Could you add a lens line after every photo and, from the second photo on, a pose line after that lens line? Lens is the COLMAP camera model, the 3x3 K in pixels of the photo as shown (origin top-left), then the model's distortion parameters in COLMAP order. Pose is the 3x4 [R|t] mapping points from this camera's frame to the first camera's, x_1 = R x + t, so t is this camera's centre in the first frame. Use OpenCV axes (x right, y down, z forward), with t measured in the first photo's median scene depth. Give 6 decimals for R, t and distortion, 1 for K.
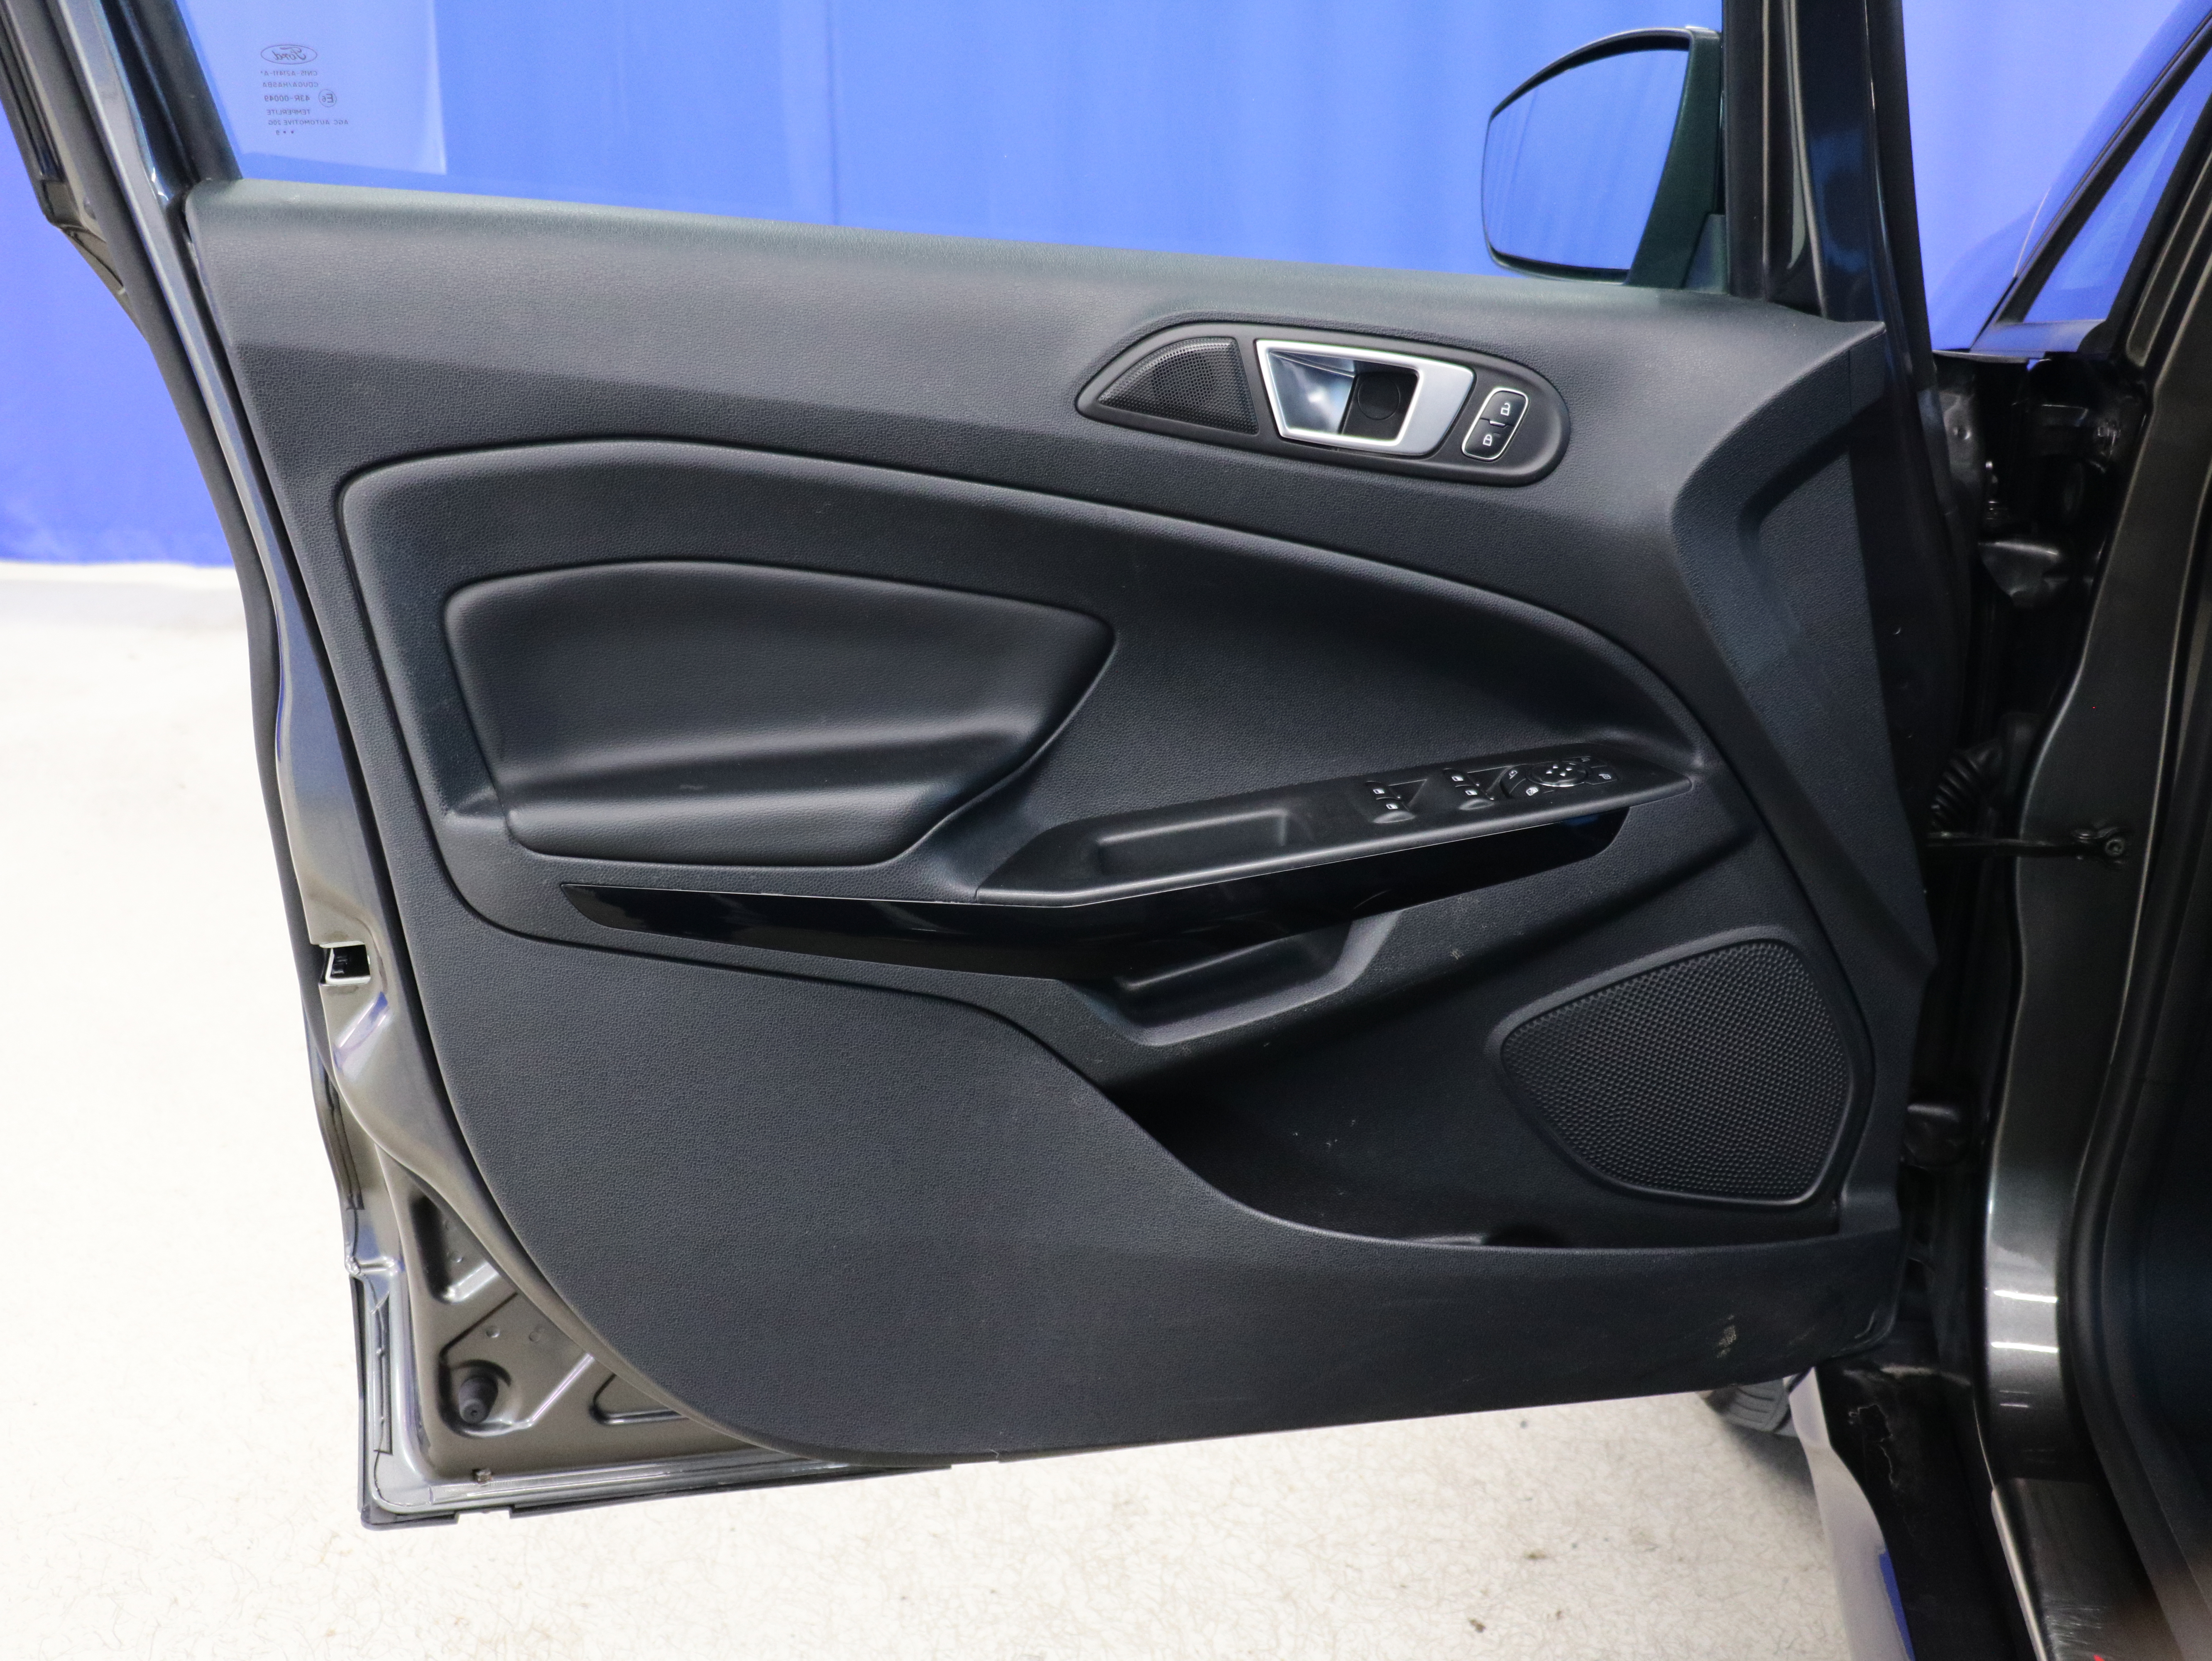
lens RADIAL K [[2048.1, 0, 1106.0], [0, 2048.1, 830.5], [0, 0, 1]] dist [-0.005812, 0.007876]
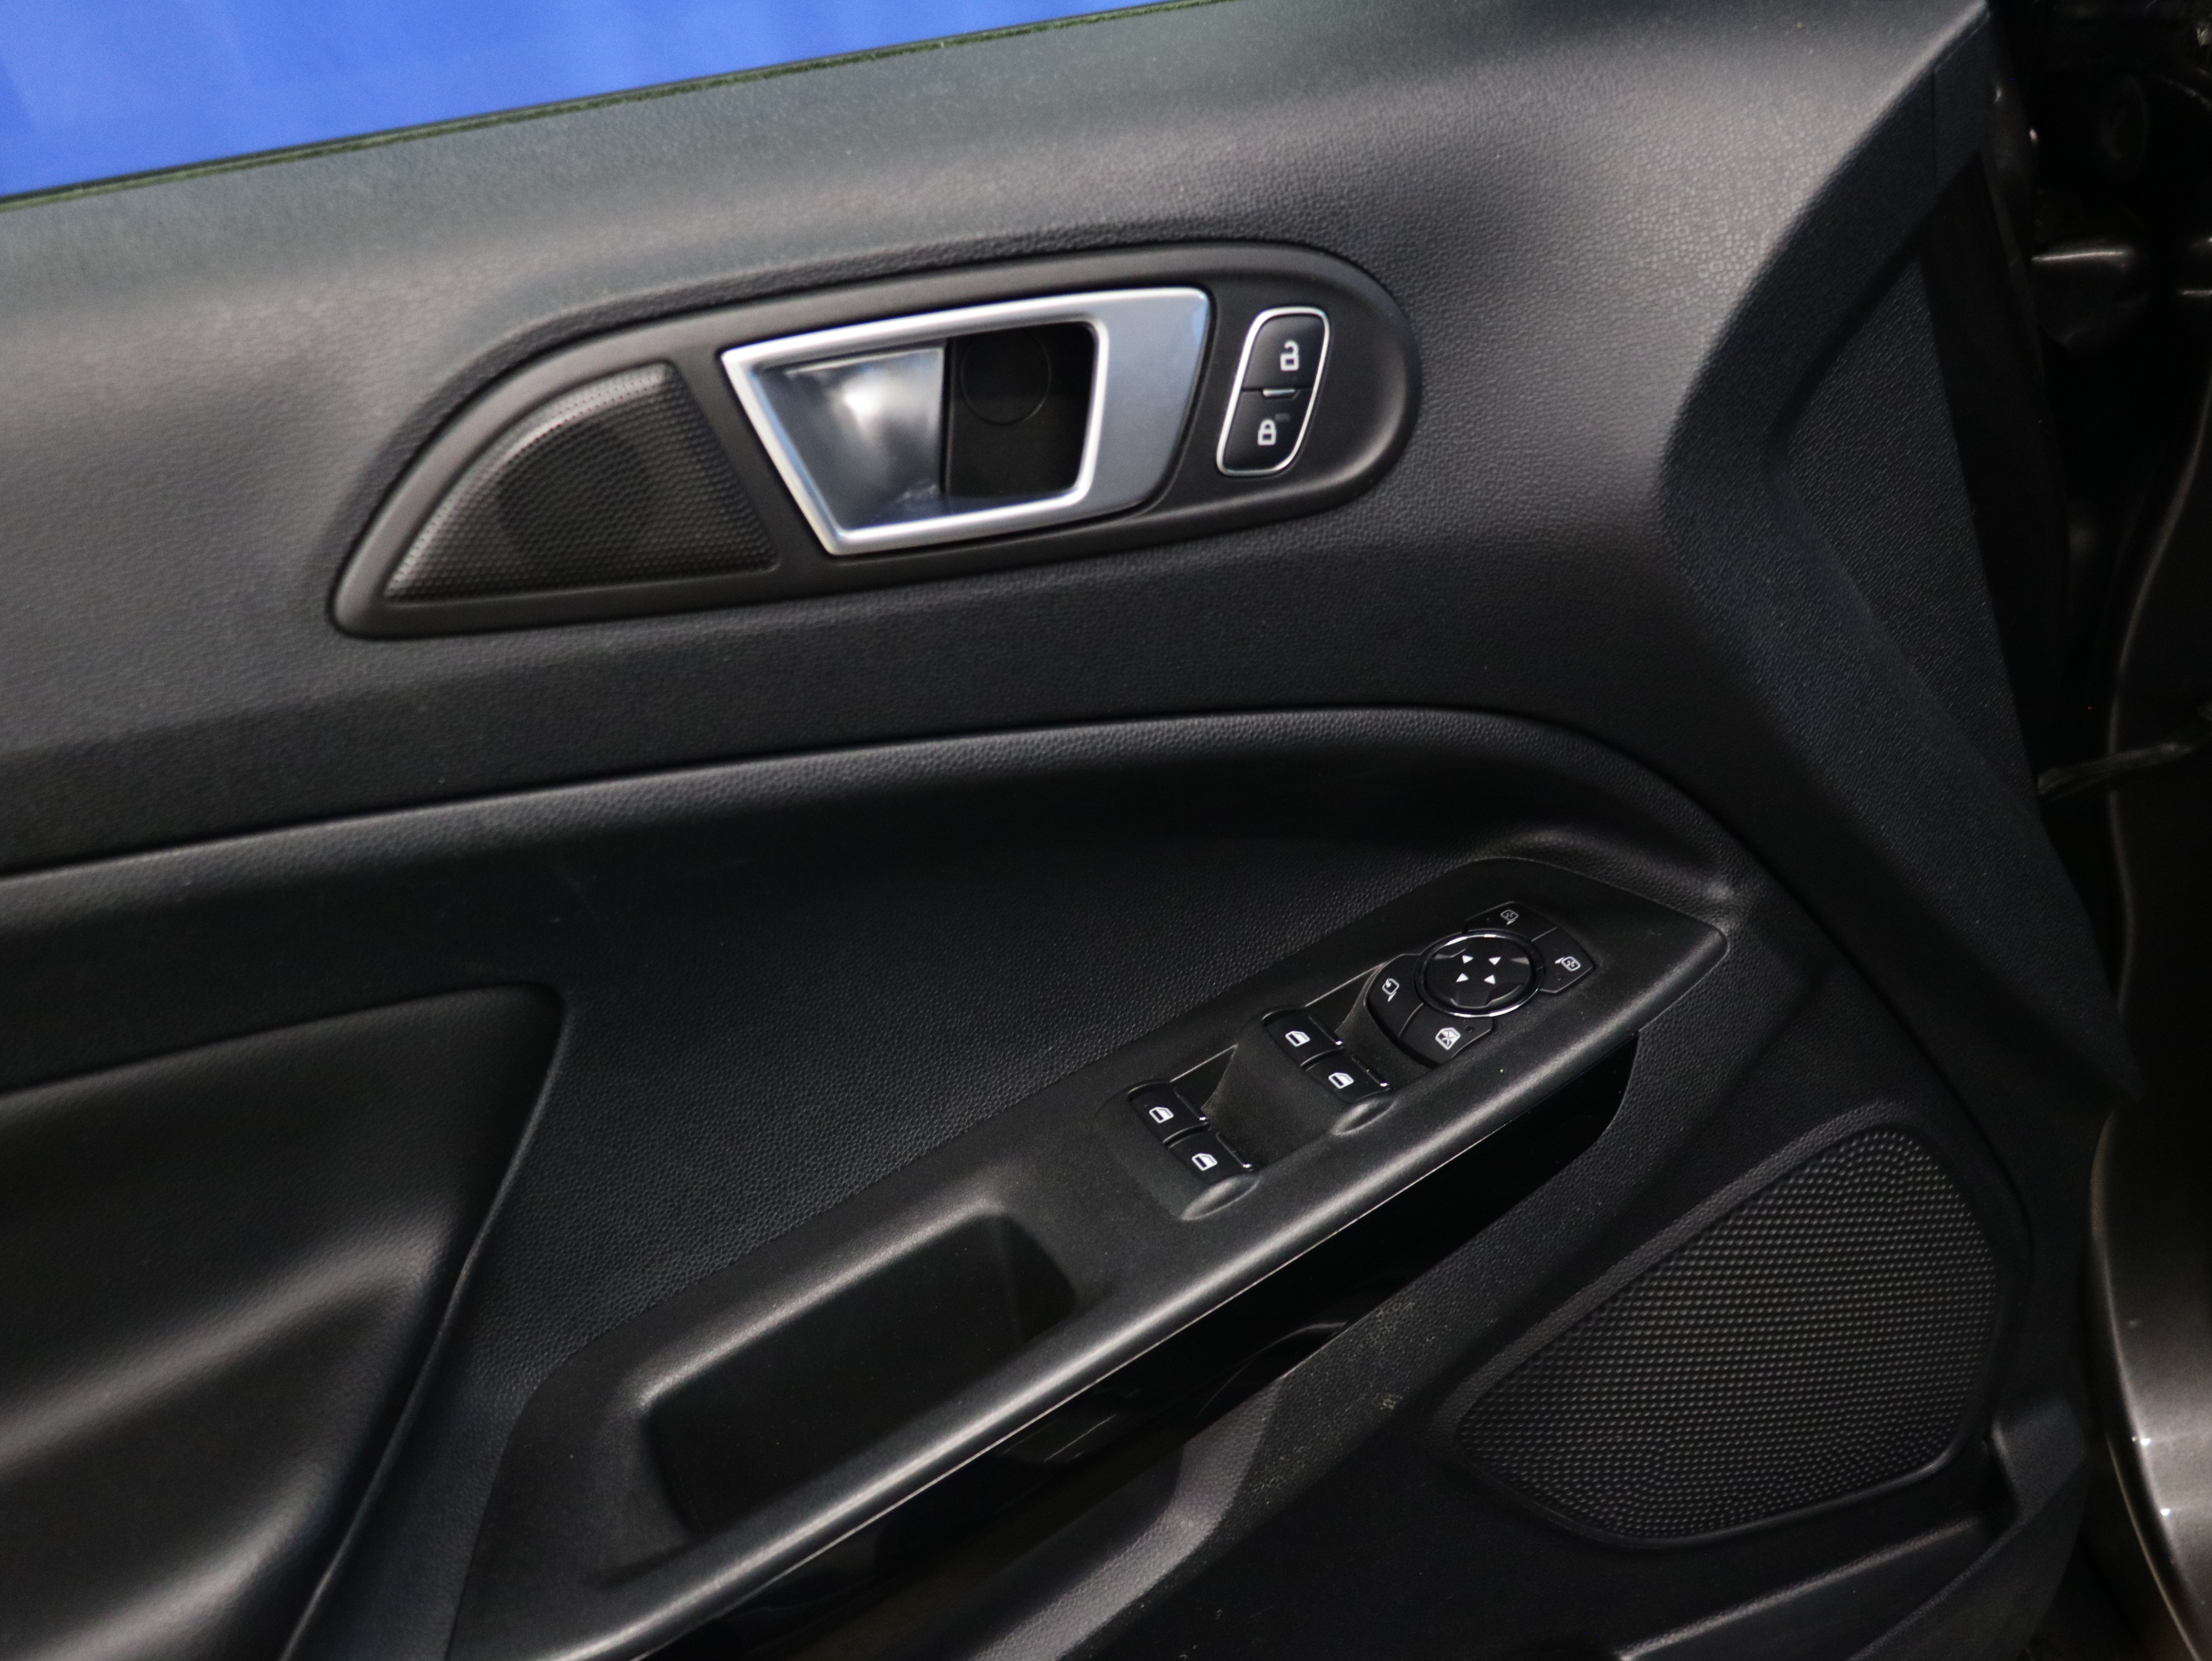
lens RADIAL K [[2389.0, 0, 1106.0], [0, 2389.0, 830.5], [0, 0, 1]] dist [-0.032210, -0.000256]
pose [[0.945084, -0.264100, 0.192528, 0.027818], [0.217774, 0.948127, 0.231582, -0.237170], [-0.243701, -0.176937, 0.953574, 0.488238]]
